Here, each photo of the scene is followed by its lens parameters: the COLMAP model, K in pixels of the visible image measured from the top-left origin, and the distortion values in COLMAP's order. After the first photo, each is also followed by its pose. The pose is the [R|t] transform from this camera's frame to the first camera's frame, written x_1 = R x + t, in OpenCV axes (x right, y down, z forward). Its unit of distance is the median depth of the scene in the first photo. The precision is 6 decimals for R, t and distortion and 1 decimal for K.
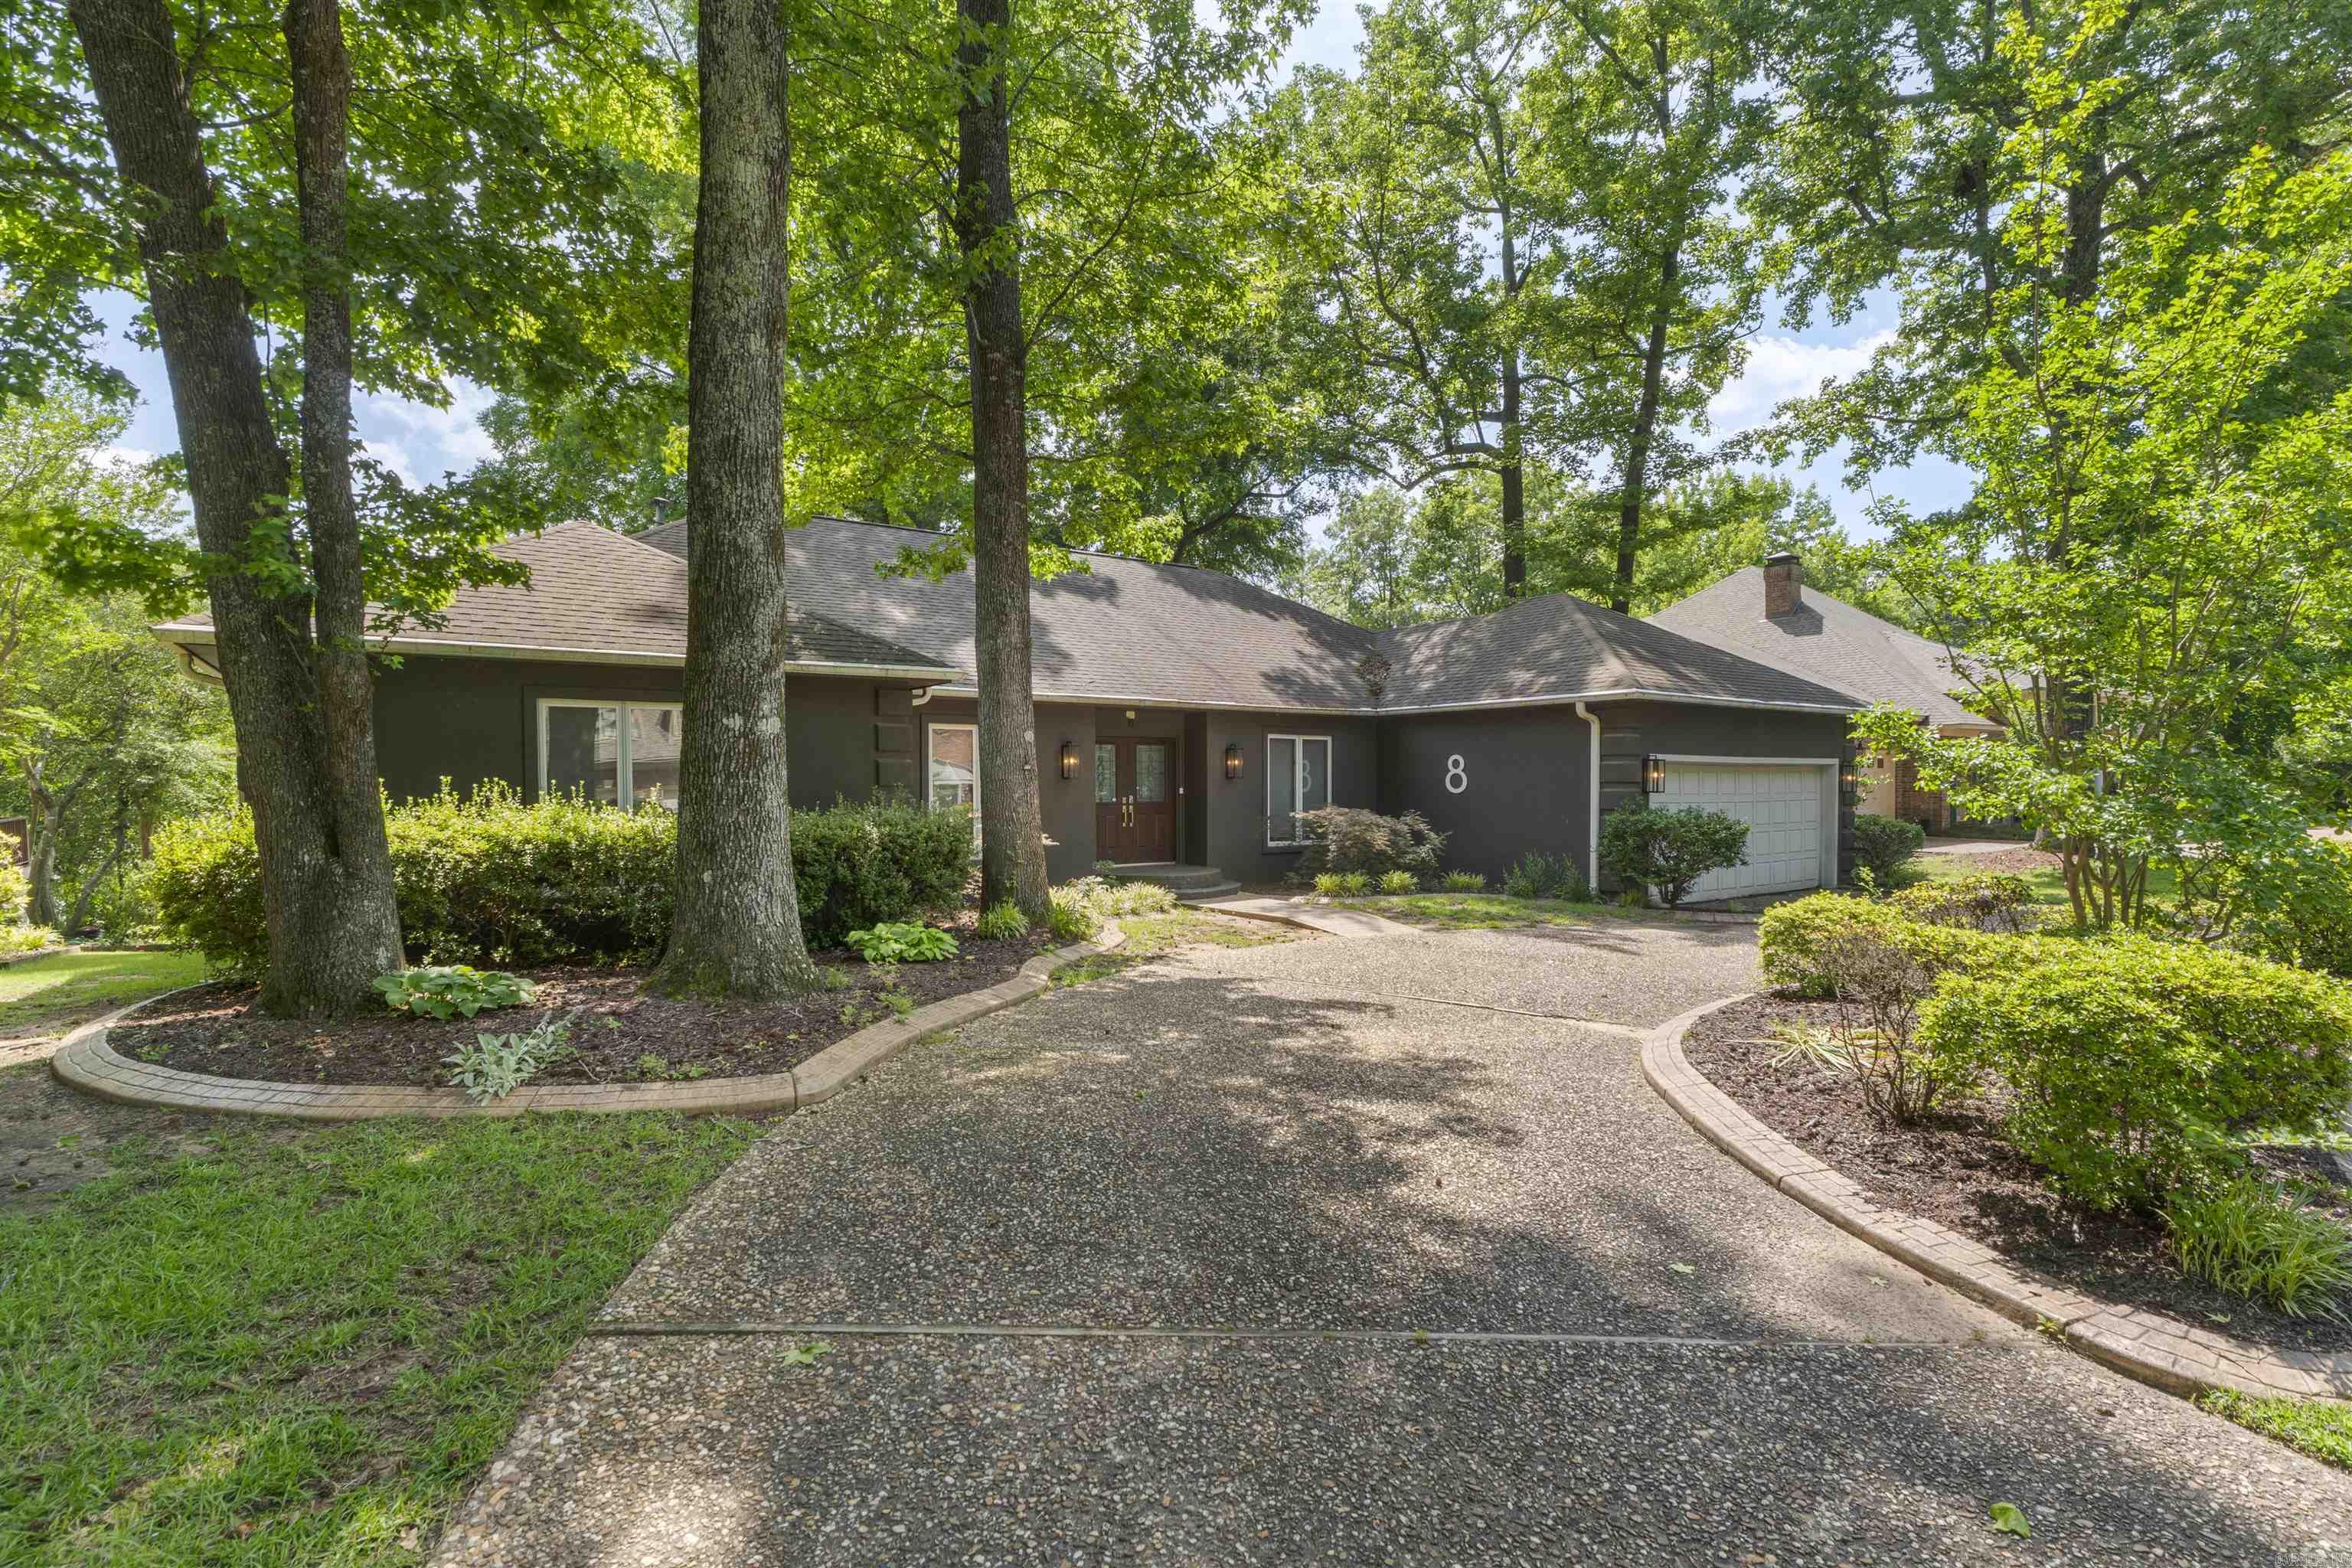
lens RADIAL K [[1118.4, 0, 1172.8], [0, 1118.4, 786.6], [0, 0, 1]] dist [0.000037, 0.000478]
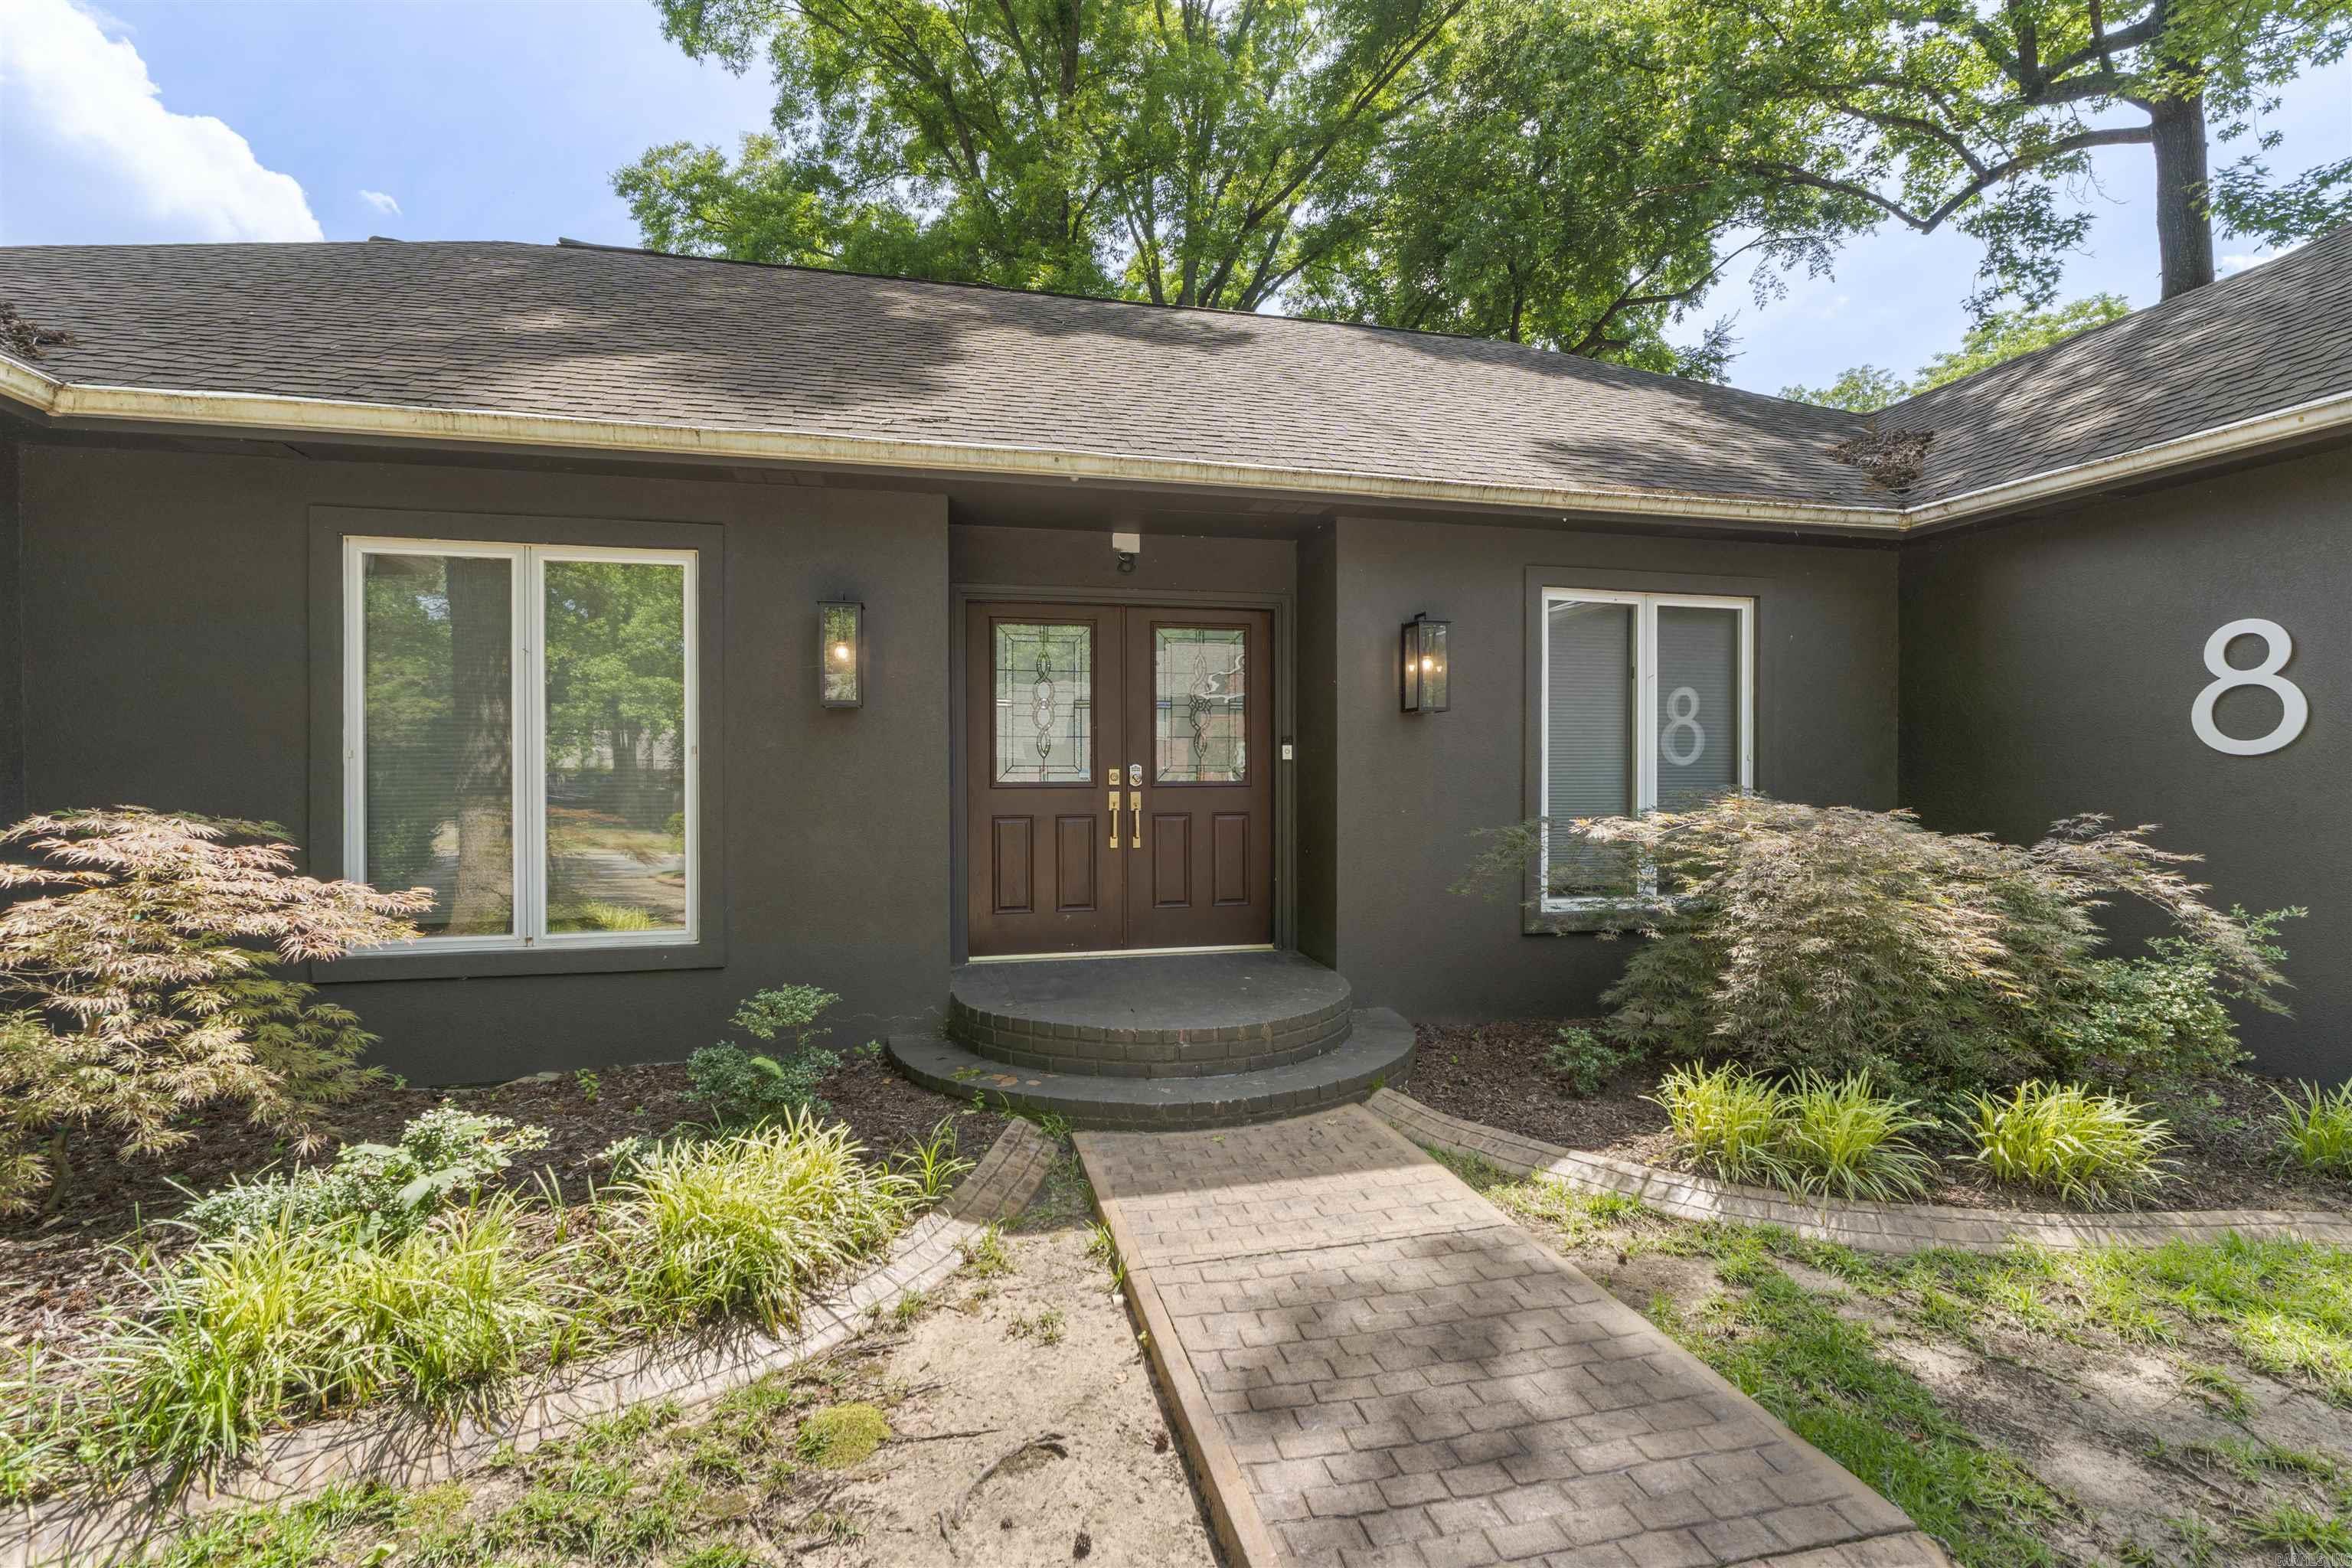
lens RADIAL K [[1118.4, 0, 1185.7], [0, 1118.4, 781.6], [0, 0, 1]] dist [0.000037, 0.000478]
pose [[0.939666, -0.001318, -0.342090, 0.102437], [0.000470, 0.999997, -0.002561, 0.013174], [0.342092, 0.002245, 0.939664, 0.662805]]
